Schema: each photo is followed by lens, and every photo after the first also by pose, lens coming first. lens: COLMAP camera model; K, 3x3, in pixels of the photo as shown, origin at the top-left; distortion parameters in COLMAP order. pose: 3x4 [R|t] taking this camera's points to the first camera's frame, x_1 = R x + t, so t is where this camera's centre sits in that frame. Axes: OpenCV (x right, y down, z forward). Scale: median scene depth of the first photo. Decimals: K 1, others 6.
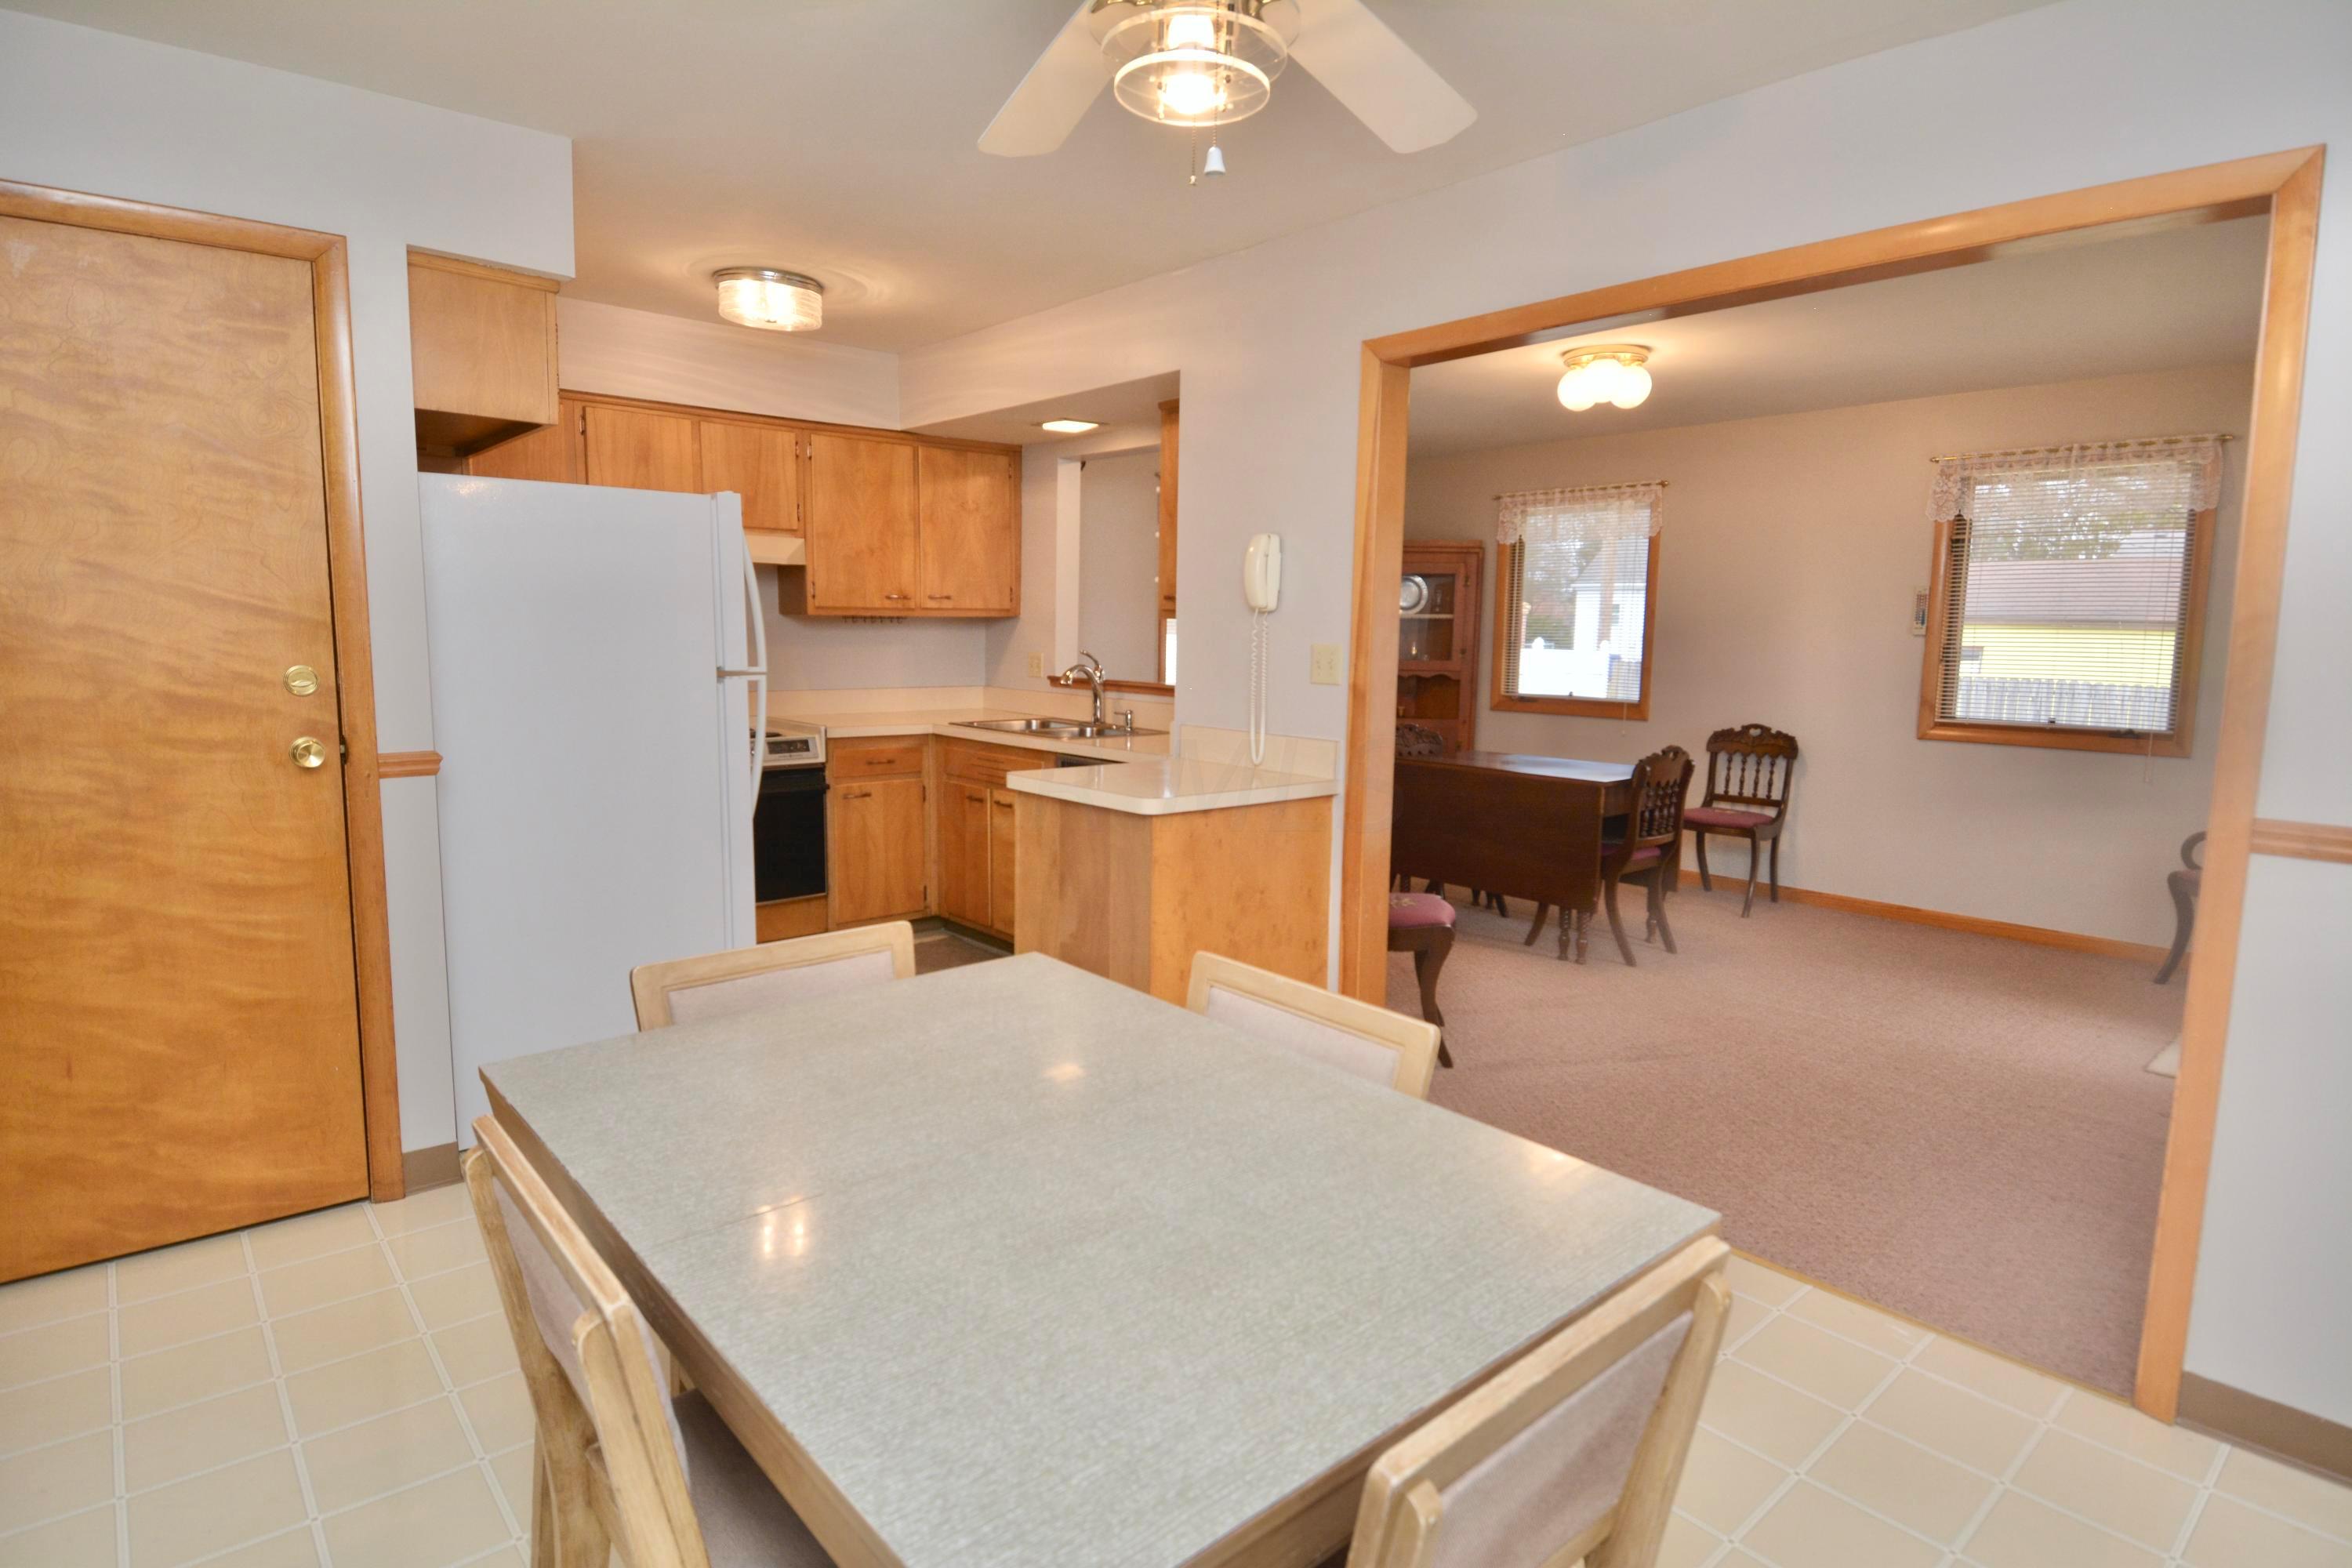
lens RADIAL K [[1229.4, 0, 1180.9], [0, 1229.4, 773.3], [0, 0, 1]] dist [0.060081, -0.058808]
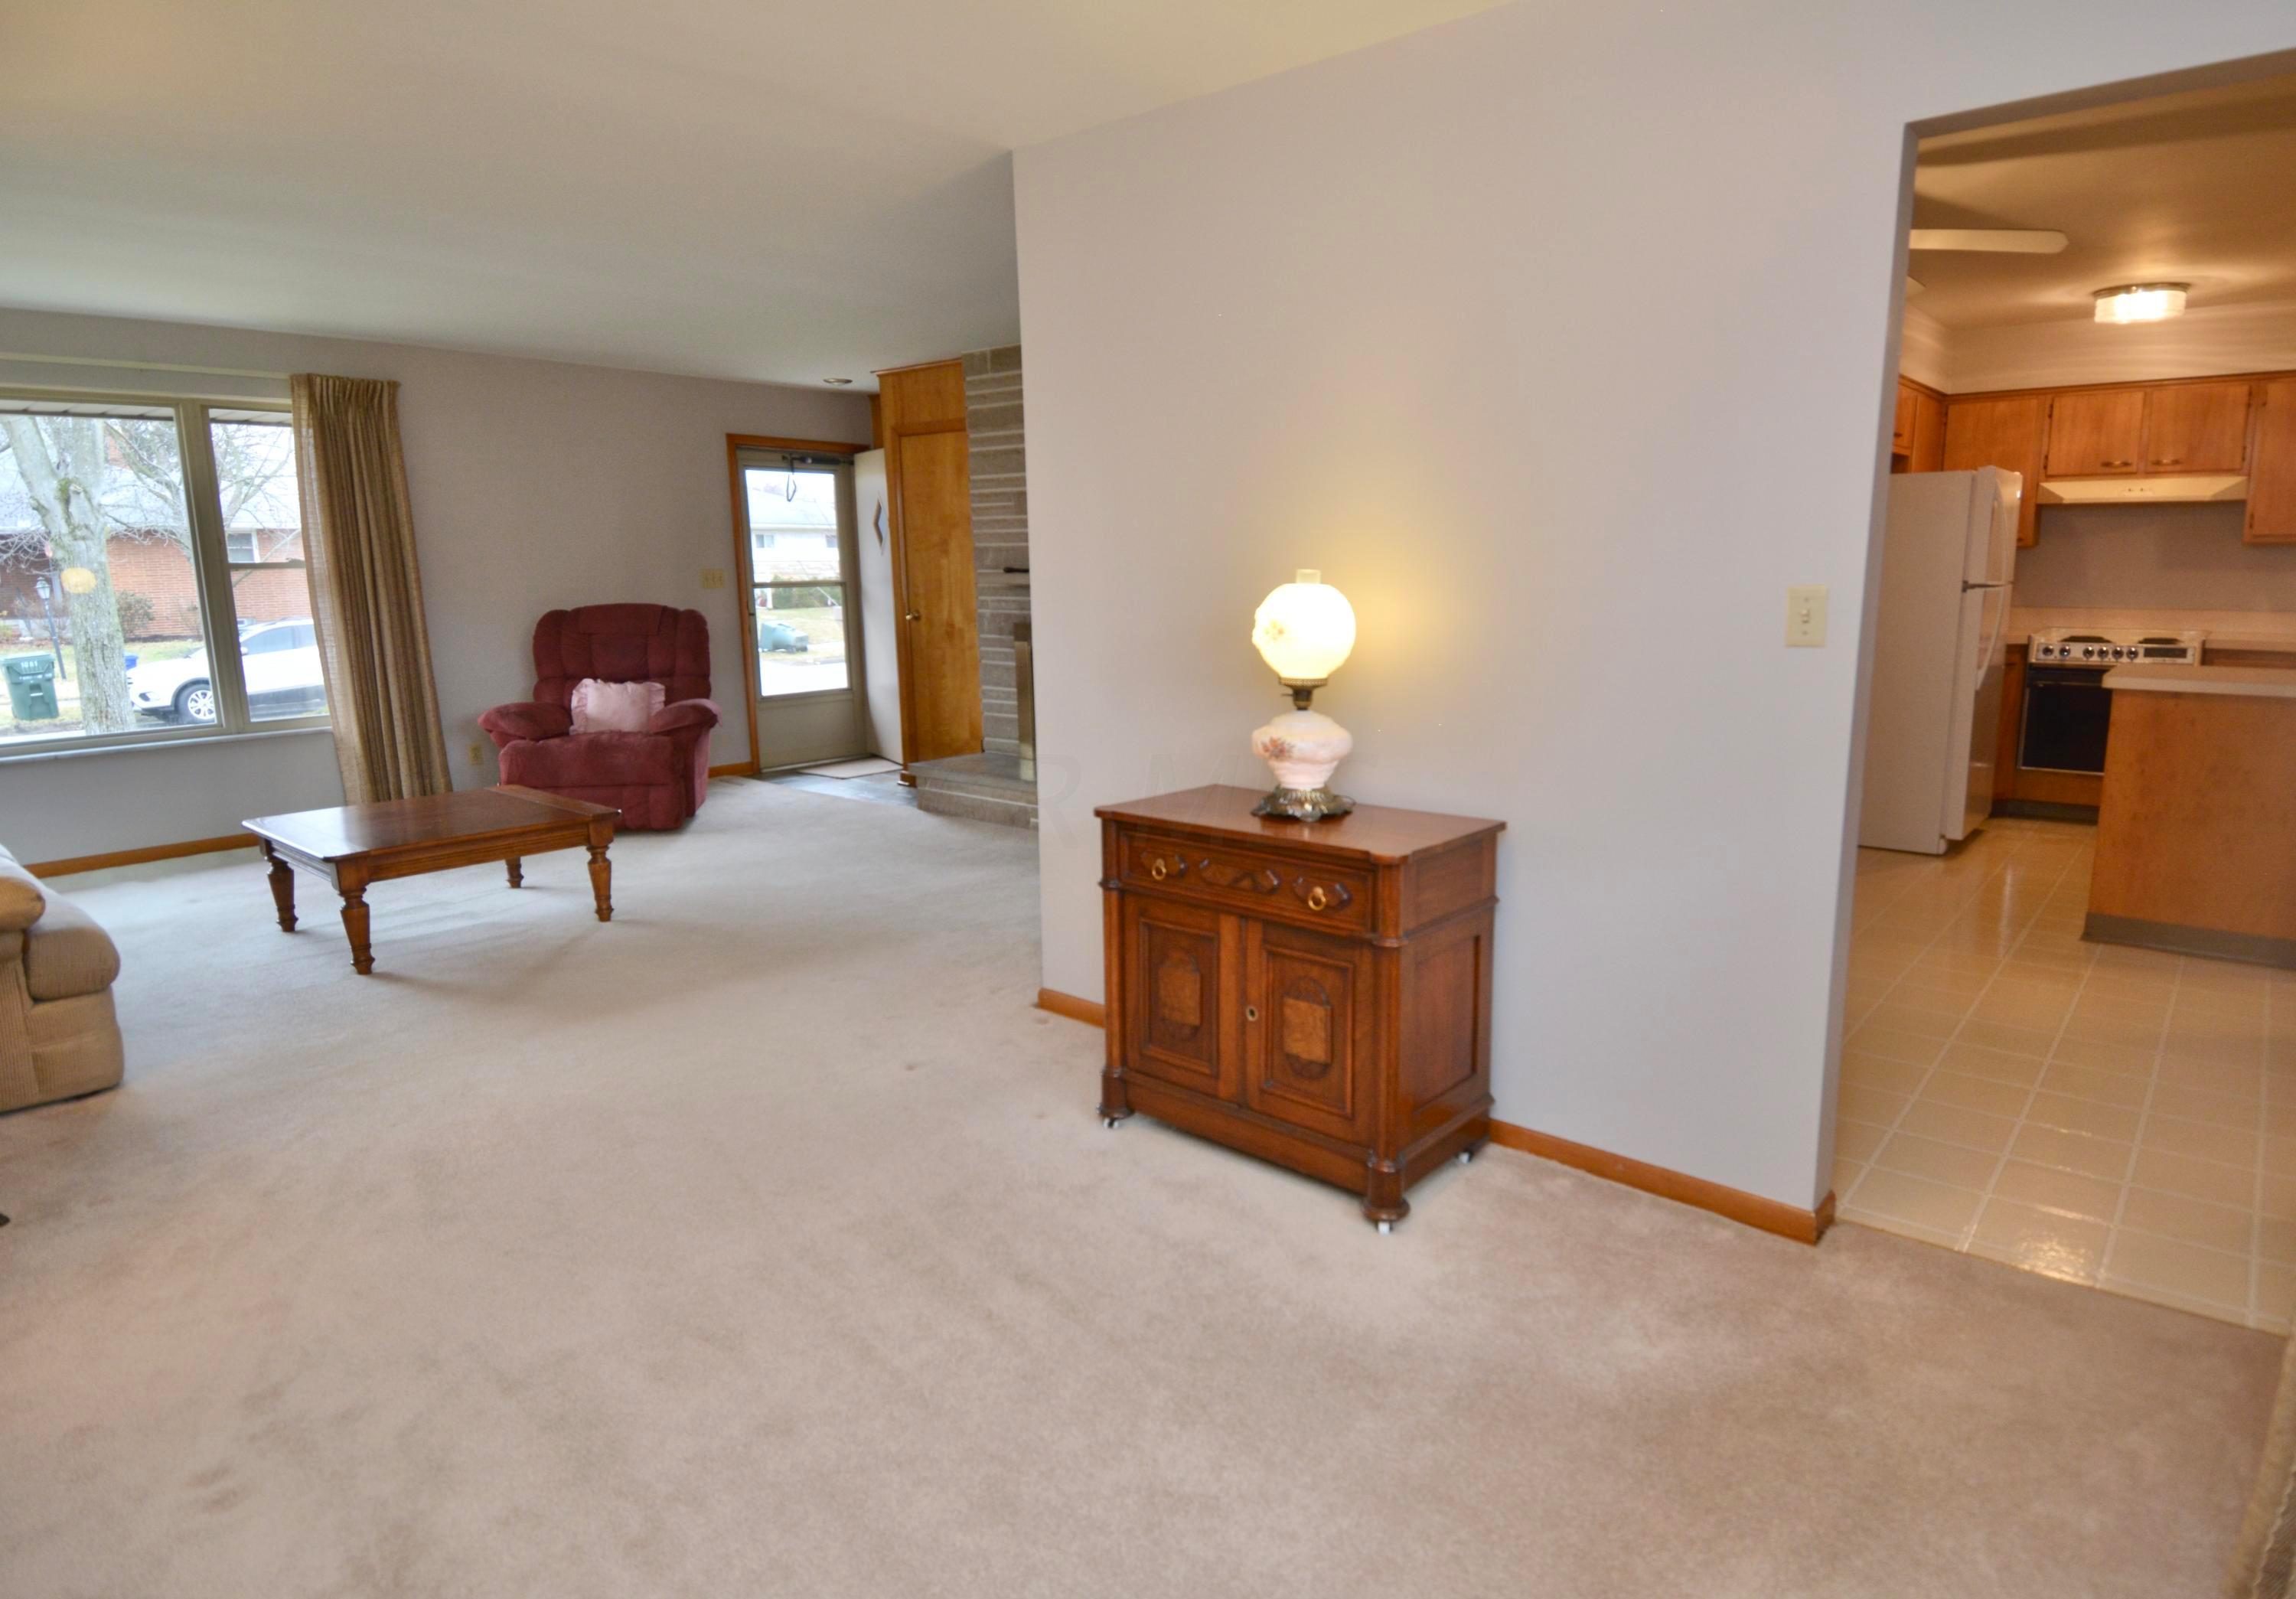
lens RADIAL K [[1292.6, 0, 1217.8], [0, 1292.6, 787.3], [0, 0, 1]] dist [0.052969, -0.058025]
pose [[0.167706, 0.160822, -0.972631, 1.110358], [-0.107497, 0.983704, 0.144117, 0.033104], [0.979959, 0.080386, 0.182261, -0.205022]]
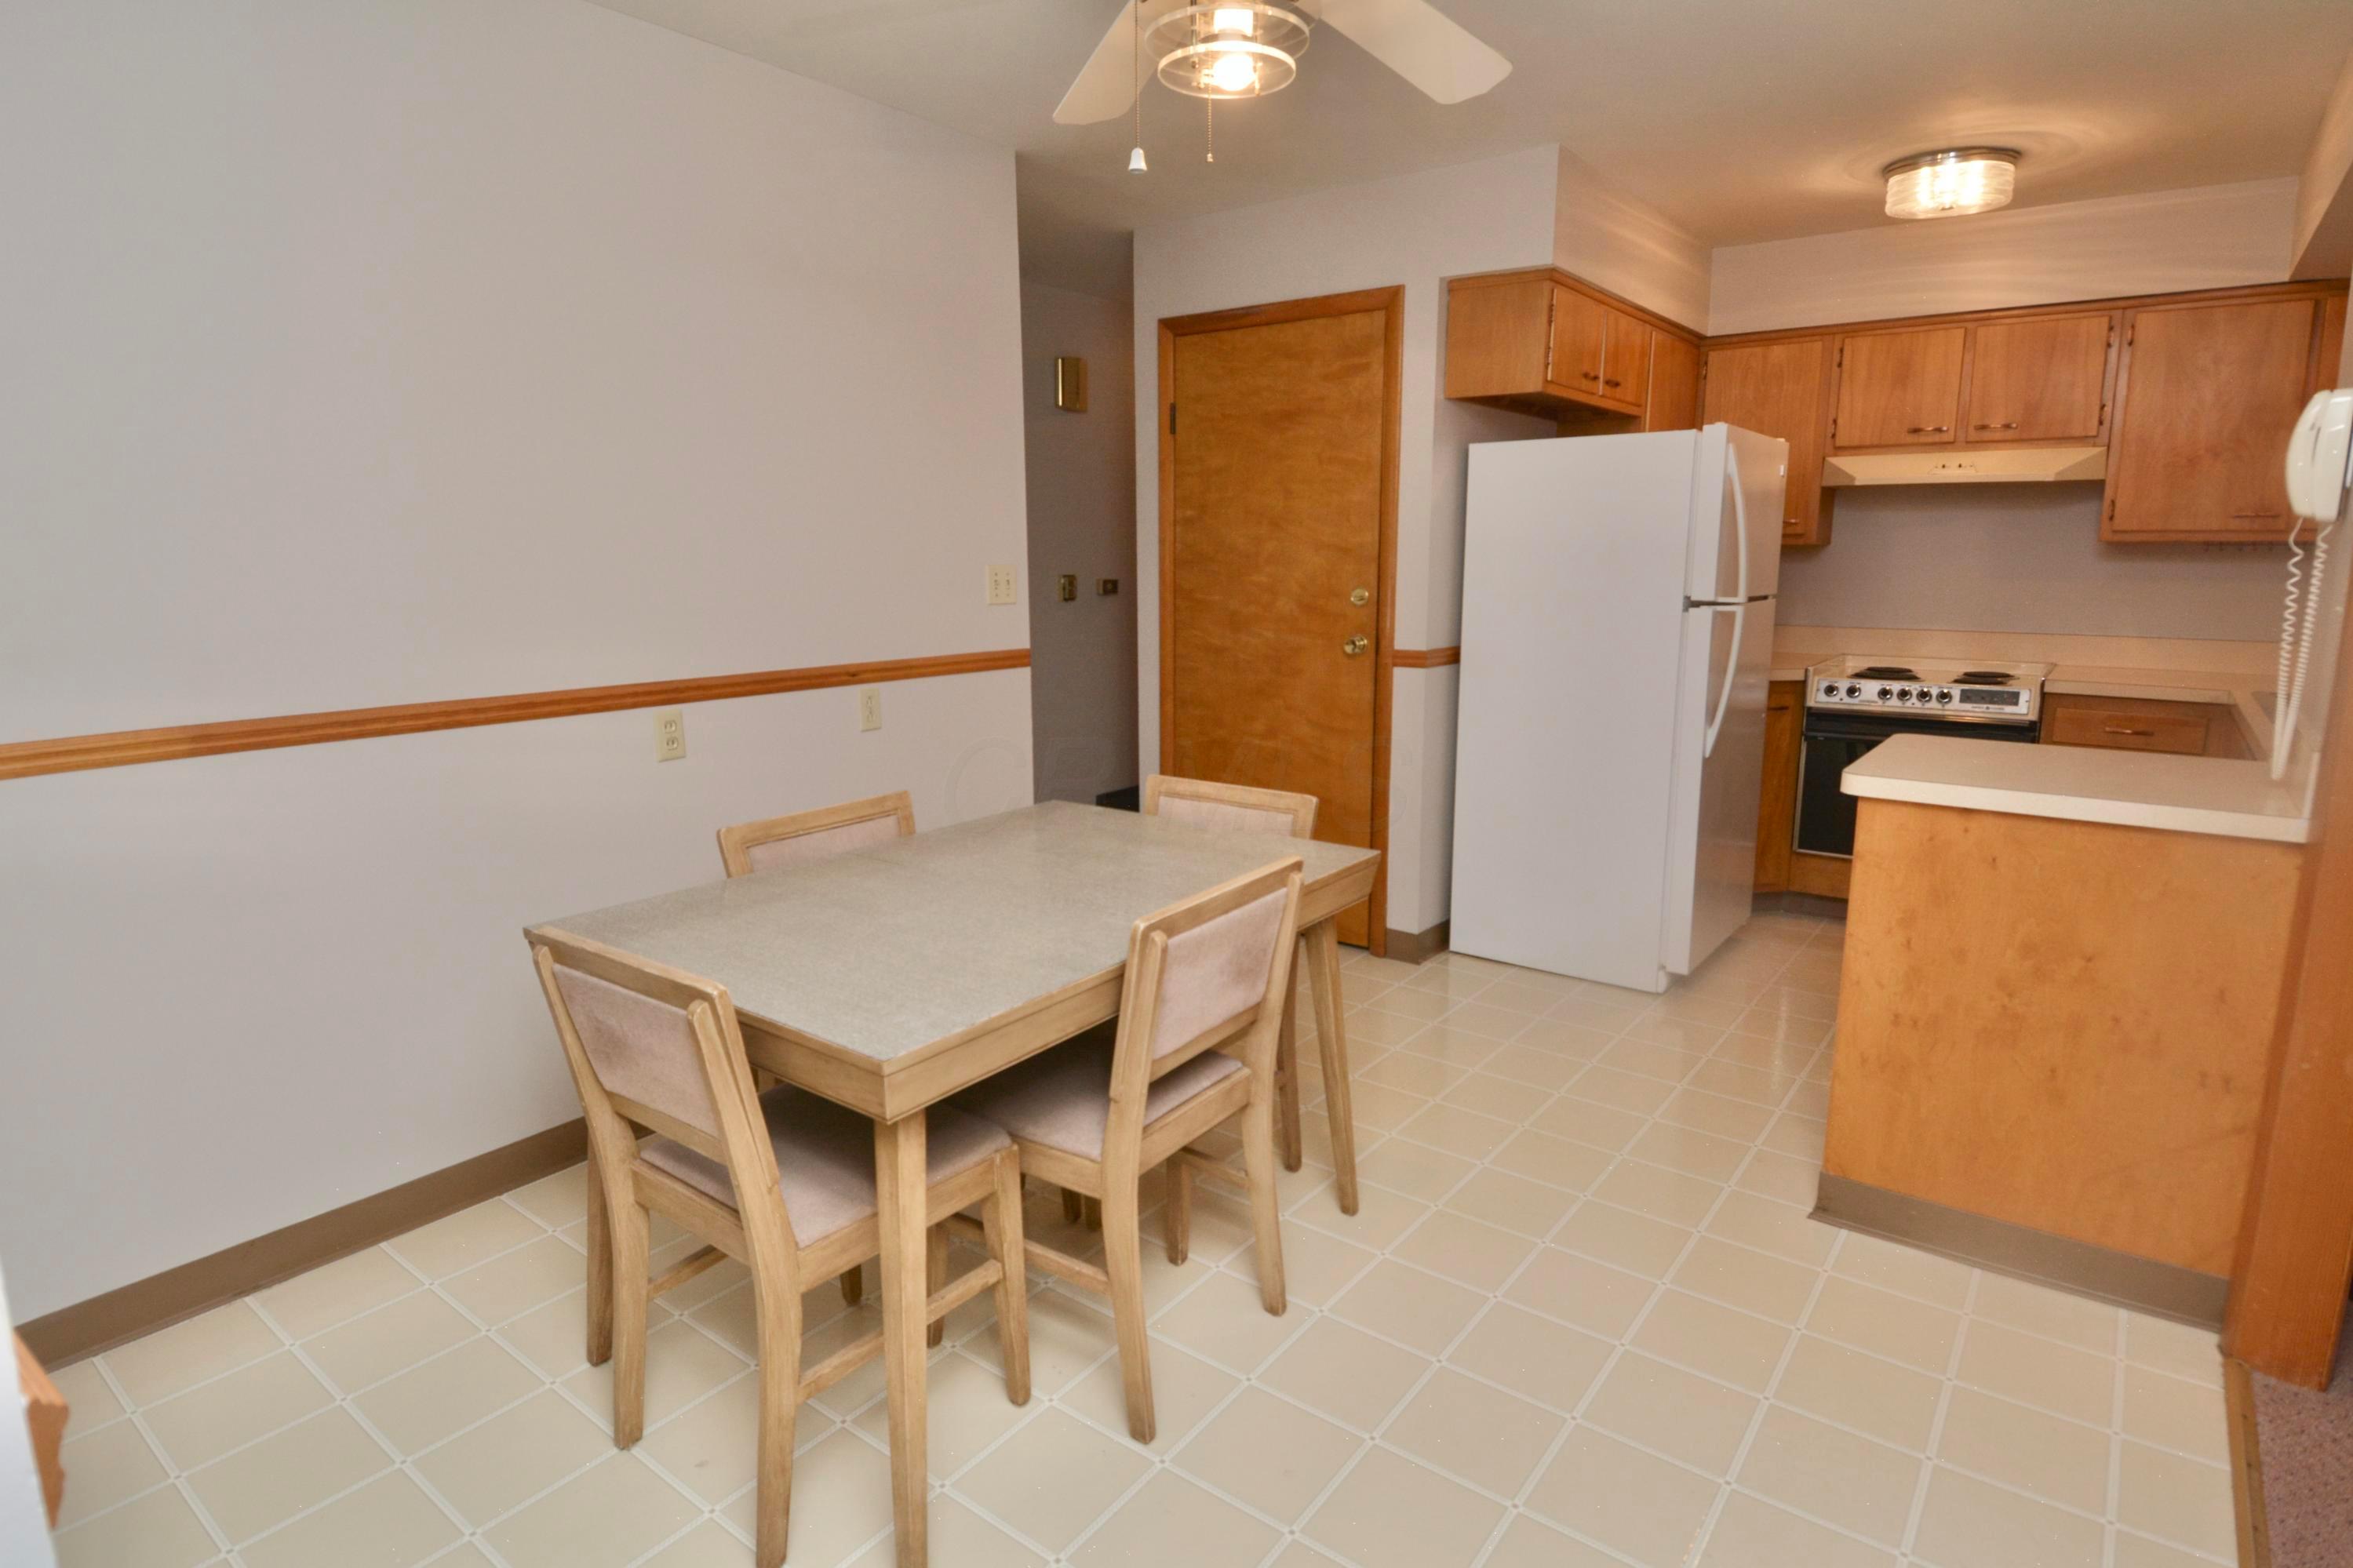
lens RADIAL K [[1249.5, 0, 1176.5], [0, 1249.5, 784.0], [0, 0, 1]] dist [0.052527, -0.059386]
pose [[0.194463, 0.166543, -0.966668, 0.591753], [-0.112970, 0.982726, 0.146584, -0.037510], [0.974383, 0.080700, 0.209918, 0.370876]]
